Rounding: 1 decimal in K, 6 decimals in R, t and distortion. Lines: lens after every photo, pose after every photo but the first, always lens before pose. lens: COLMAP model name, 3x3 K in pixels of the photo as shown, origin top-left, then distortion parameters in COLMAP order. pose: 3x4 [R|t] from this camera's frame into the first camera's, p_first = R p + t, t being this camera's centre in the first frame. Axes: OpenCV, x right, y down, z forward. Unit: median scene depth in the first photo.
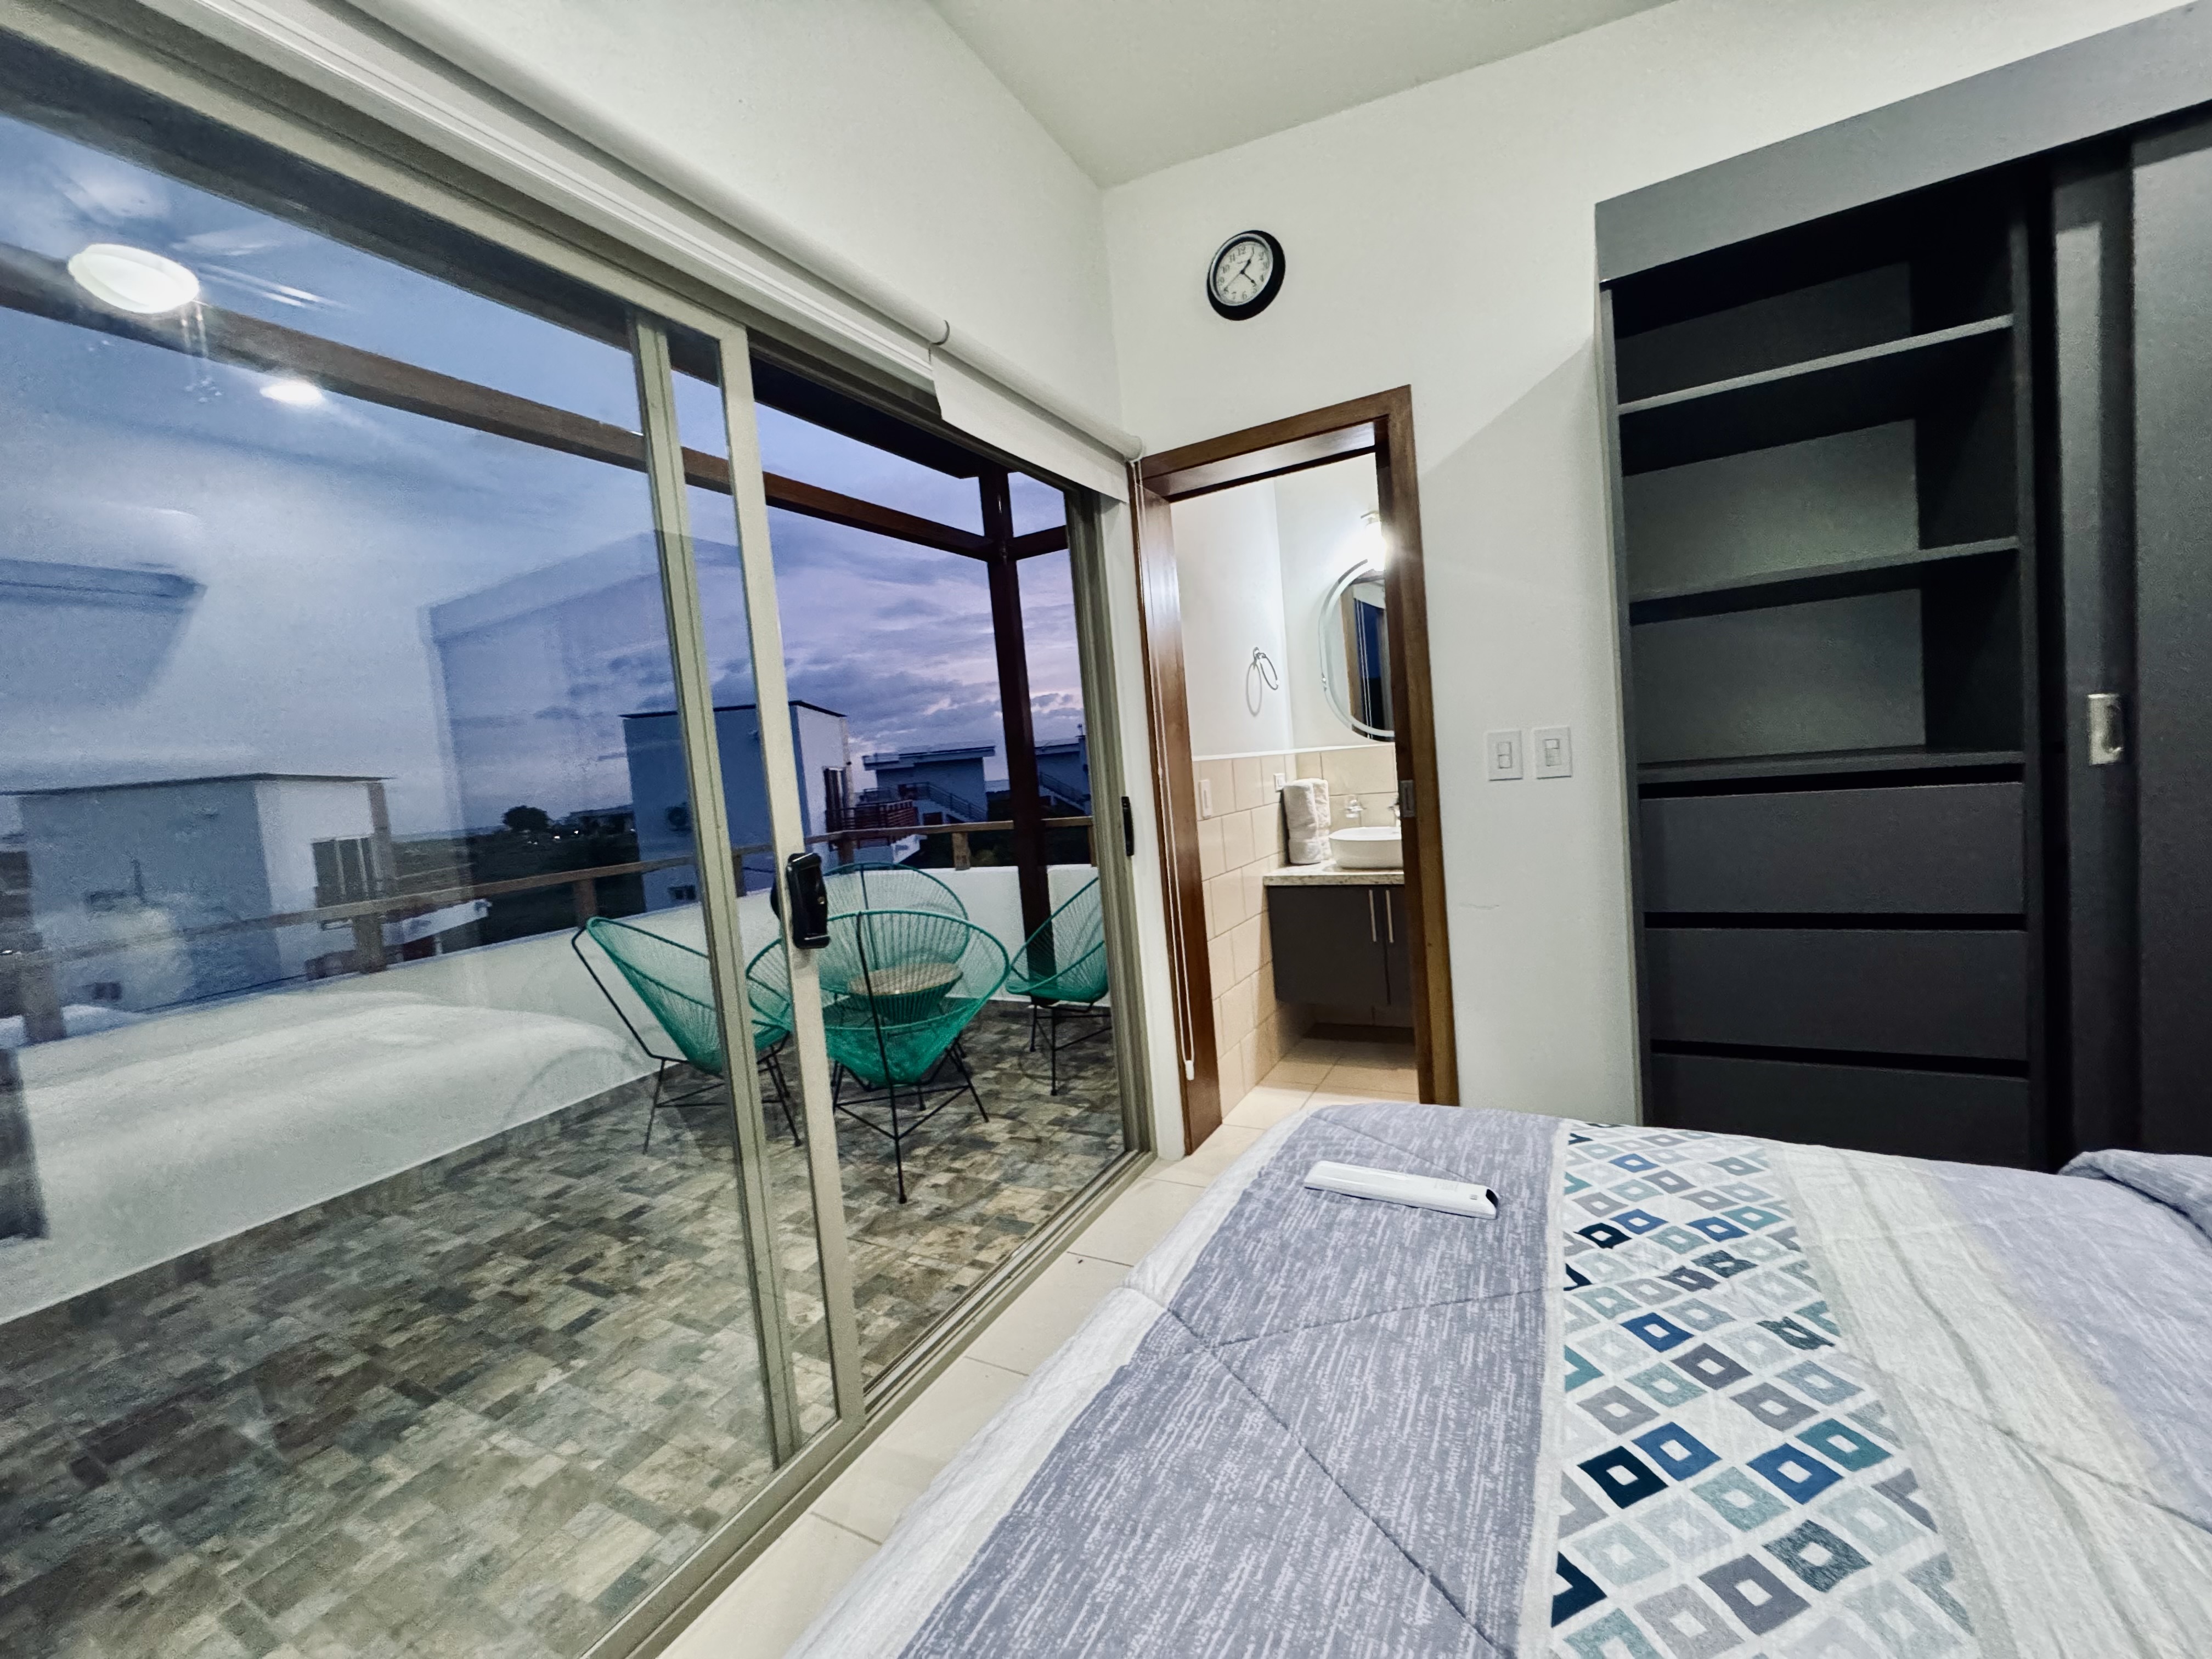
lens RADIAL K [[882.4, 0, 1108.3], [0, 882.4, 830.8], [0, 0, 1]] dist [-0.007165, 0.001100]
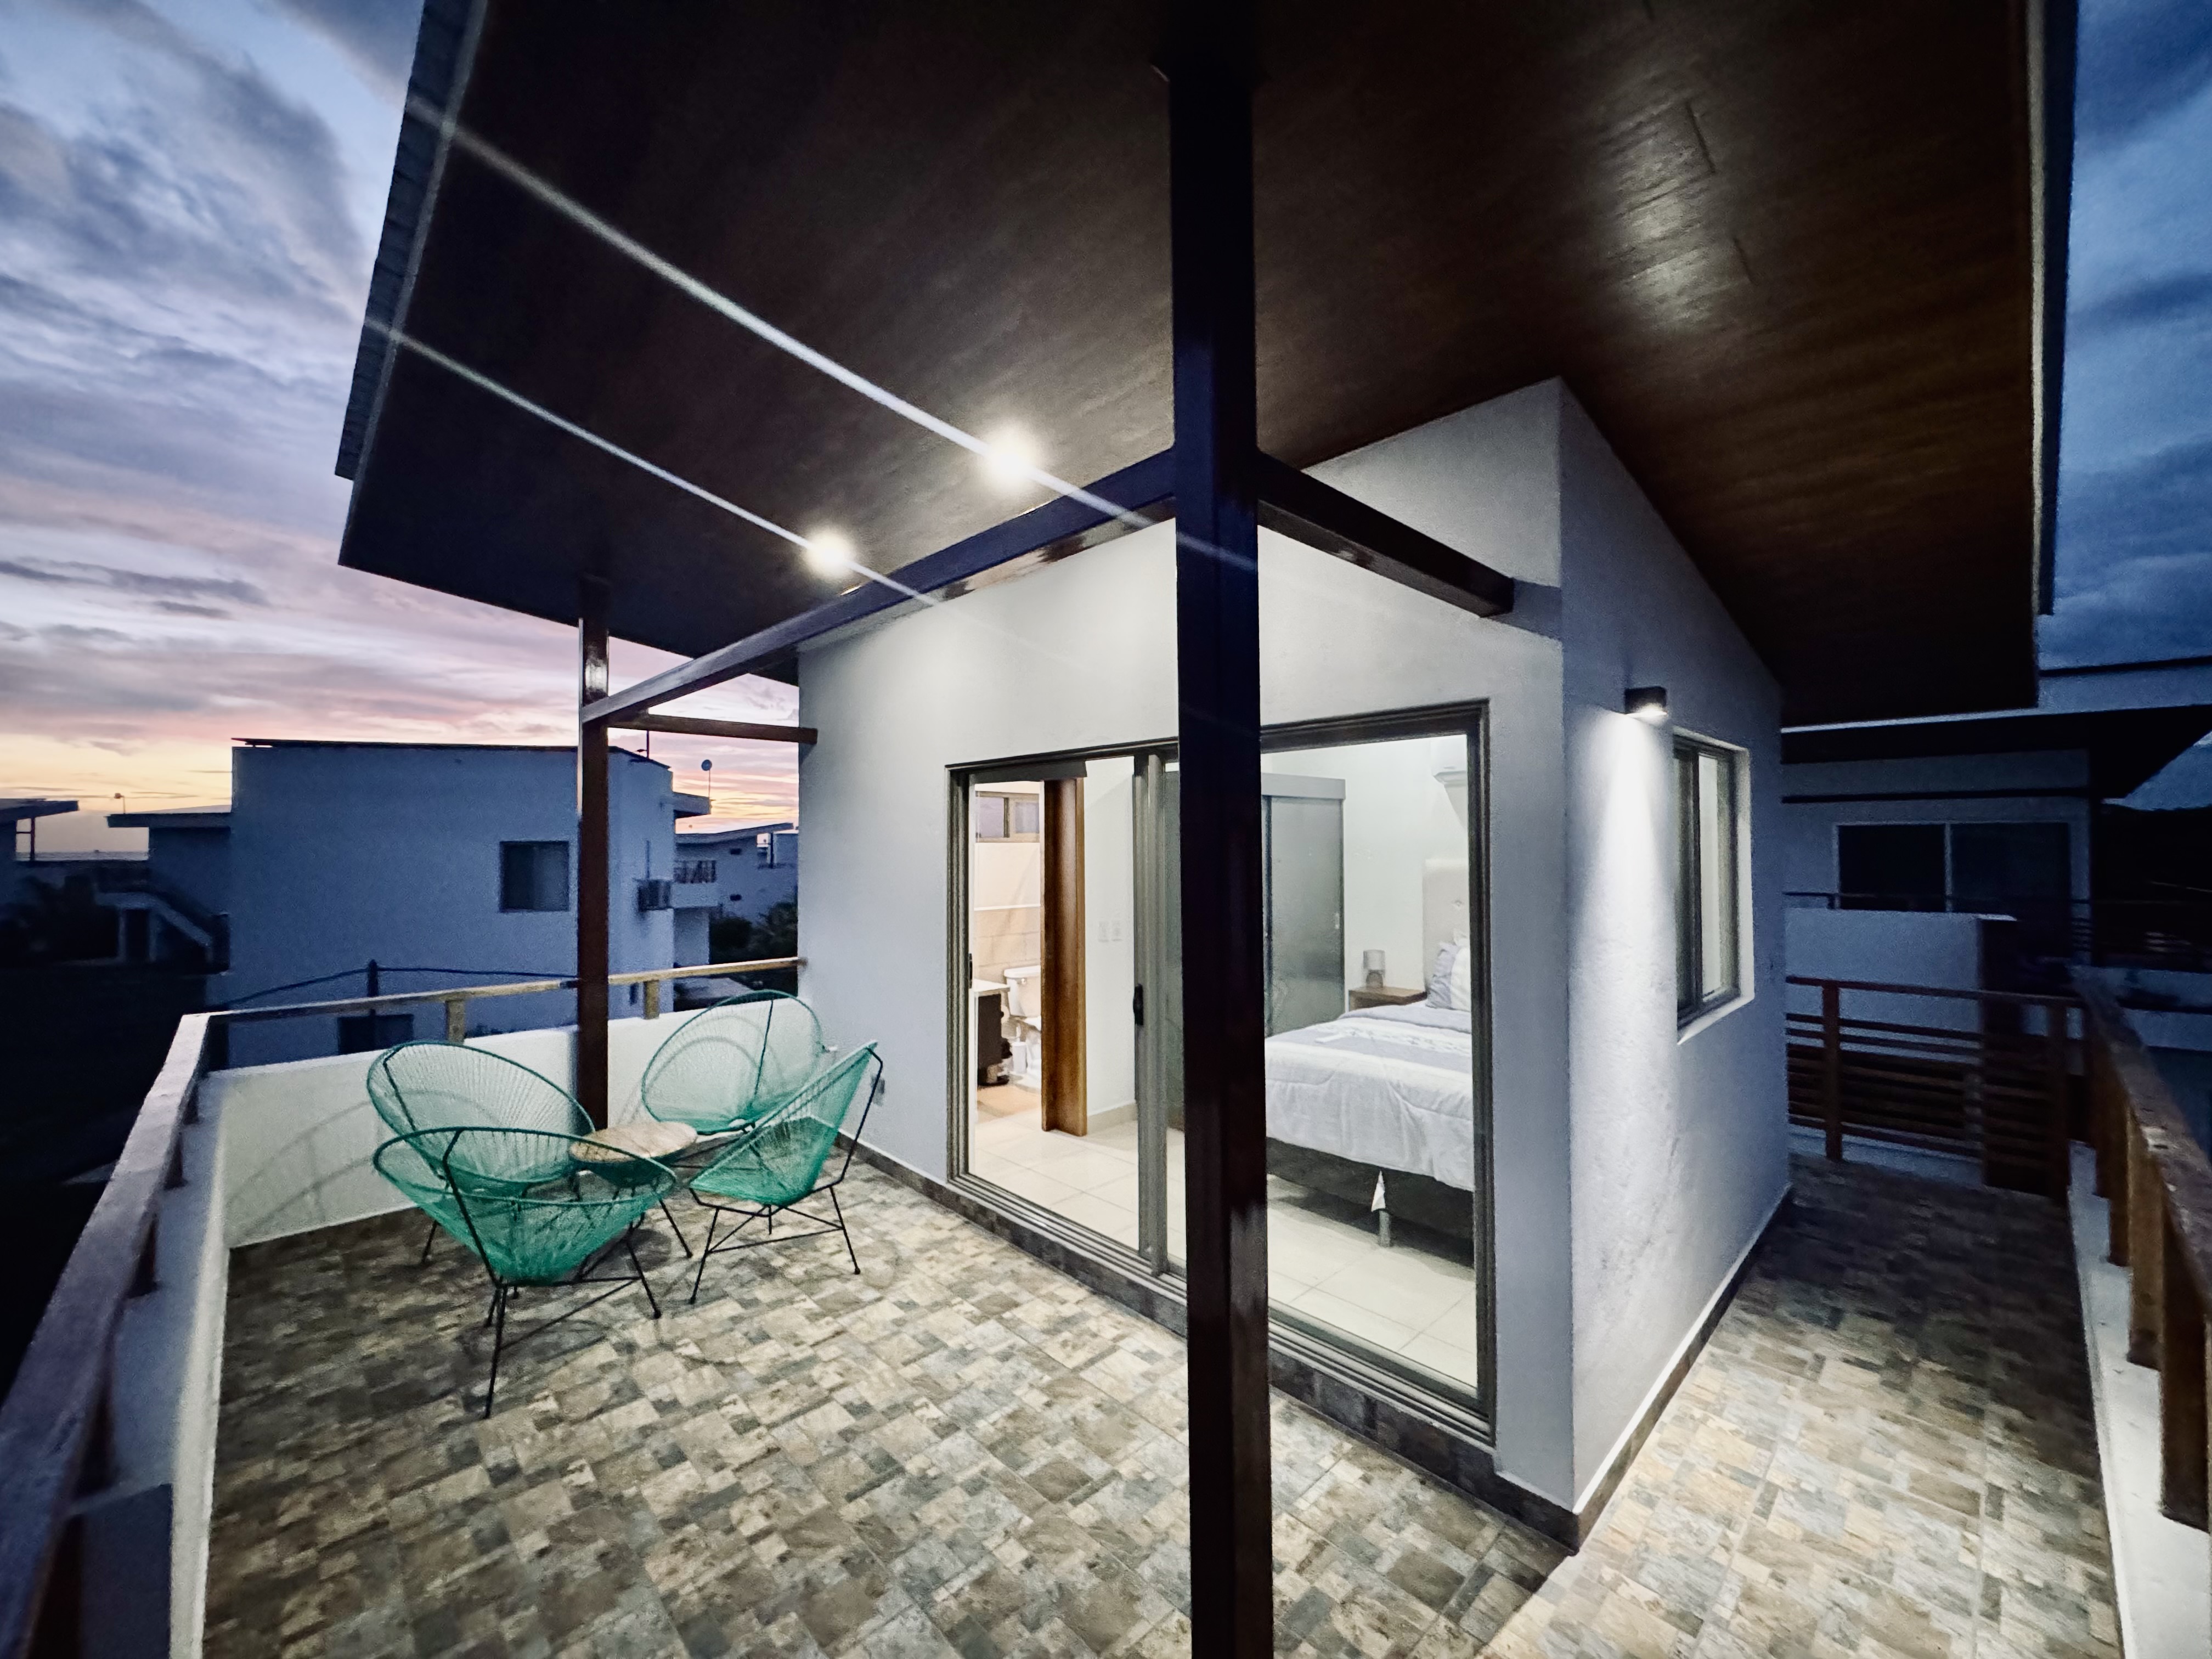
lens RADIAL K [[882.4, 0, 1112.5], [0, 882.4, 836.5], [0, 0, 1]] dist [-0.007165, 0.001100]
pose [[0.293126, 0.098472, 0.950989, -1.524977], [0.044789, 0.992175, -0.116542, -0.051284], [-0.955024, 0.076755, 0.286422, 0.239269]]
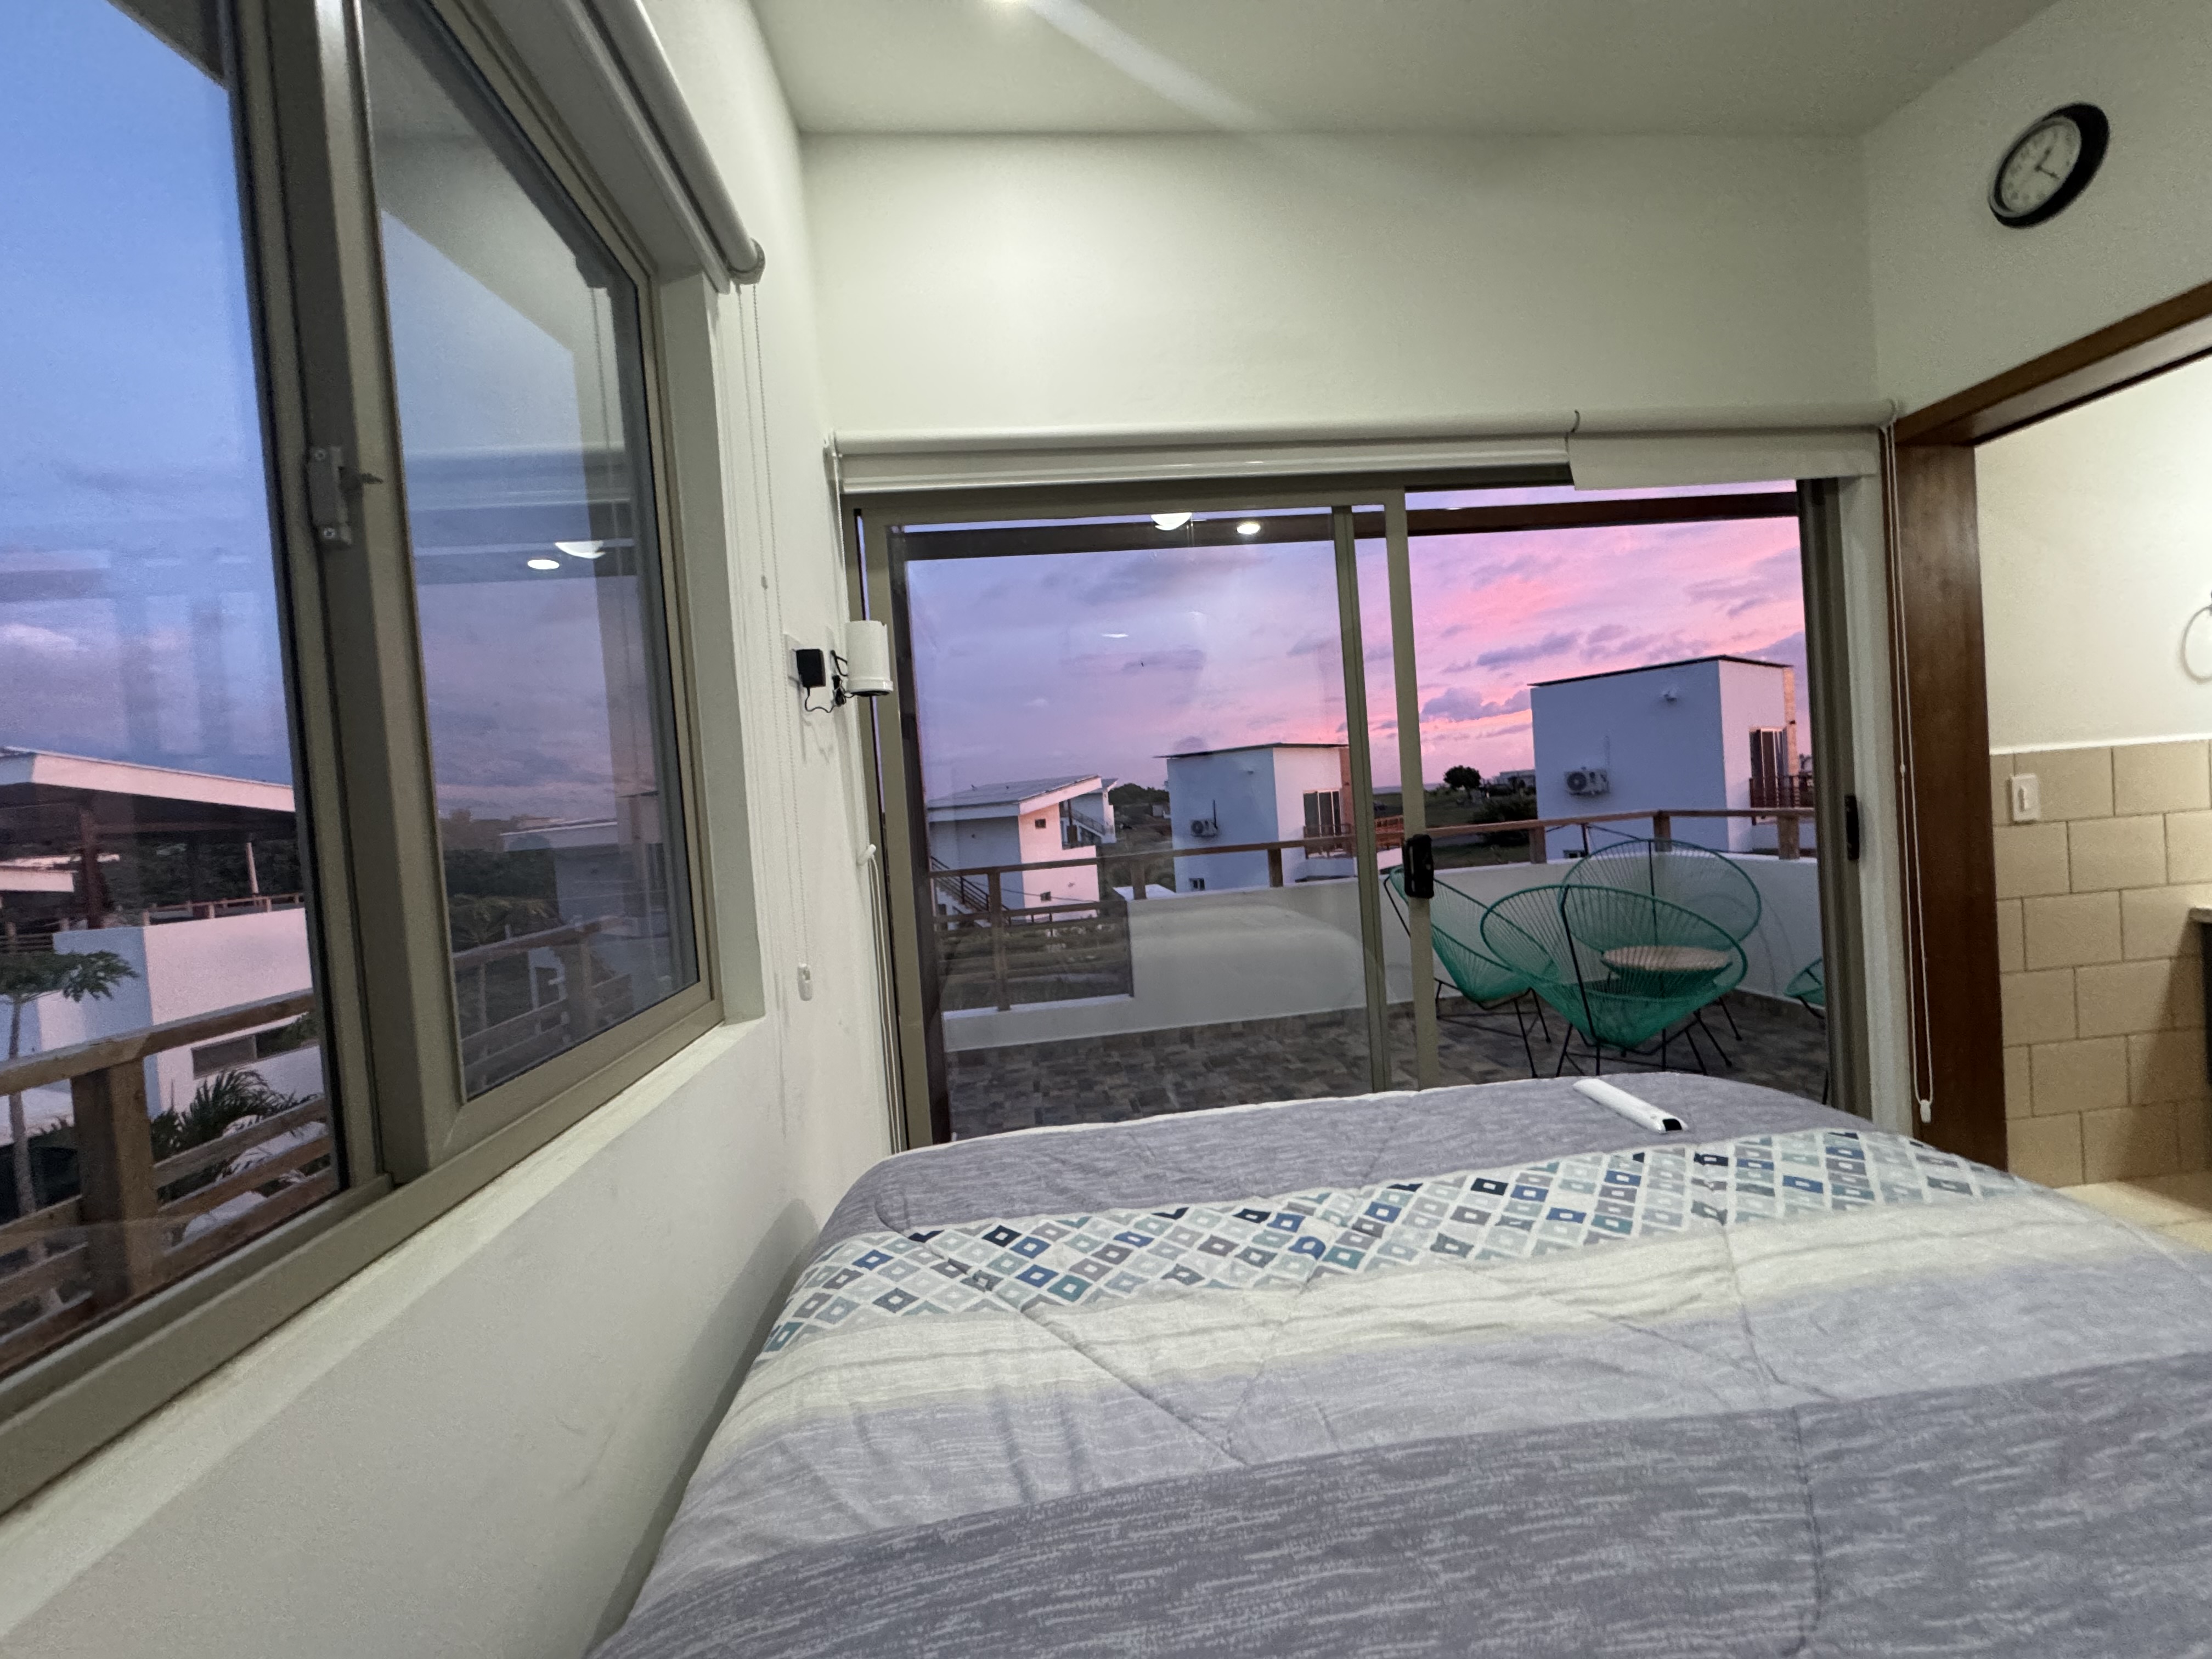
lens RADIAL K [[882.4, 0, 1104.5], [0, 882.4, 820.8], [0, 0, 1]] dist [-0.007165, 0.001100]
pose [[0.562956, 0.063300, -0.824059, 0.341655], [-0.035903, 0.997995, 0.052134, -0.032150], [0.825707, 0.000237, 0.564099, -0.169569]]
